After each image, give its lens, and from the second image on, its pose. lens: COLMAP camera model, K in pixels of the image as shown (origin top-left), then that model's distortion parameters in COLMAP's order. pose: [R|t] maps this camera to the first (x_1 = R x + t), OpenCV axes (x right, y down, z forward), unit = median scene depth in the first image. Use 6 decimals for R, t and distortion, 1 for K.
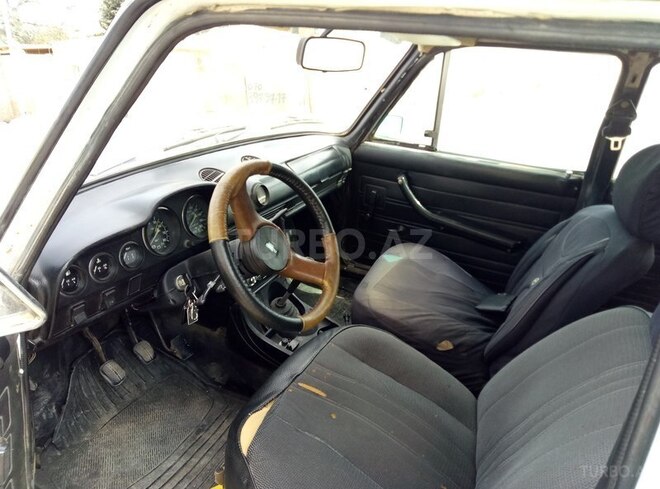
lens RADIAL K [[485.9, 0, 330.0], [0, 485.9, 245.7], [0, 0, 1]] dist [0.027150, 0.003892]
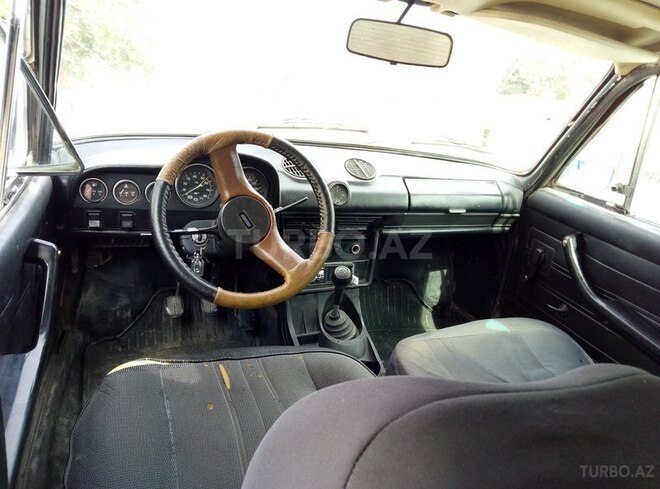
lens RADIAL K [[485.9, 0, 330.0], [0, 485.9, 245.7], [0, 0, 1]] dist [0.027150, 0.003892]
pose [[0.744572, 0.273747, -0.608831, 0.343532], [-0.343765, 0.939054, 0.001816, -0.002399], [0.572222, 0.207943, 0.793298, 0.186584]]
